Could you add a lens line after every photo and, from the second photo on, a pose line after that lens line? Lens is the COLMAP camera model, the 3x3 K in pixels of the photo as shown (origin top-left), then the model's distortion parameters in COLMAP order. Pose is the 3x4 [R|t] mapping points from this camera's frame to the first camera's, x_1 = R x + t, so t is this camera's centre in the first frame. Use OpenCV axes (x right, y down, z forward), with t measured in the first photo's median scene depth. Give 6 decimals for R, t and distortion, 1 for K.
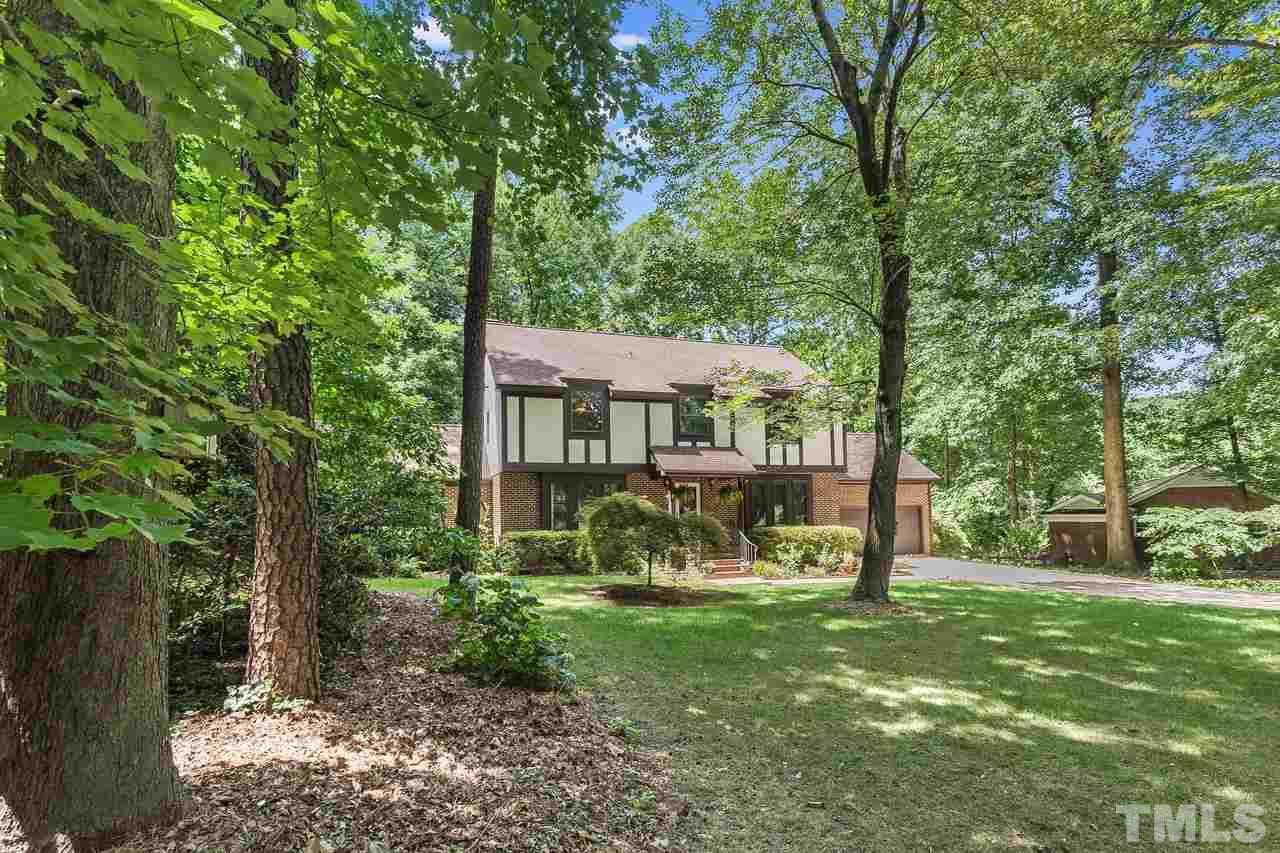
lens RADIAL K [[613.2, 0, 642.1], [0, 613.2, 433.8], [0, 0, 1]] dist [-0.027738, 0.000194]
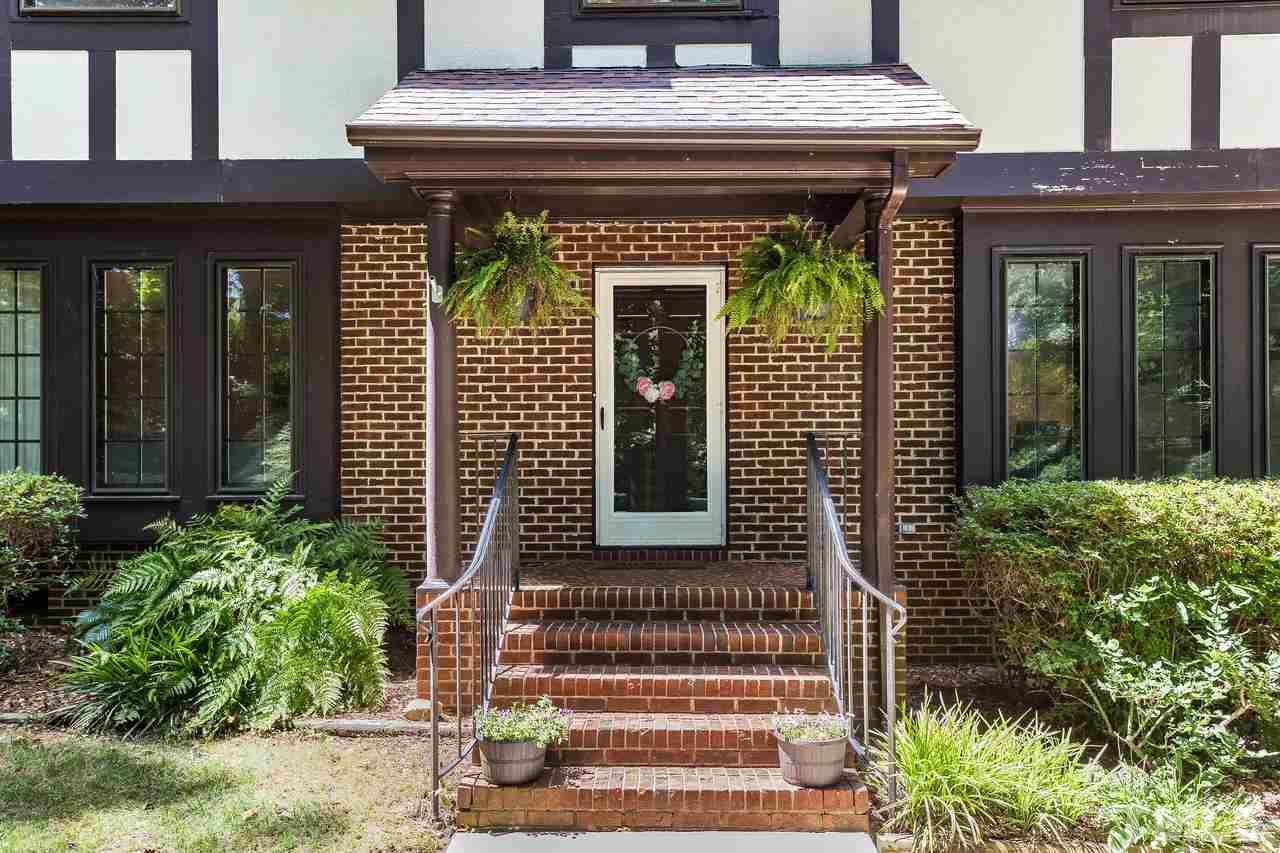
lens RADIAL K [[993.3, 0, 640.0], [0, 993.3, 426.5], [0, 0, 1]] dist [0.058325, 0.000757]
pose [[0.937124, -0.006334, -0.348938, 0.199017], [0.032005, 0.997182, 0.067854, 0.119197], [0.347525, -0.074756, 0.934686, 0.725566]]
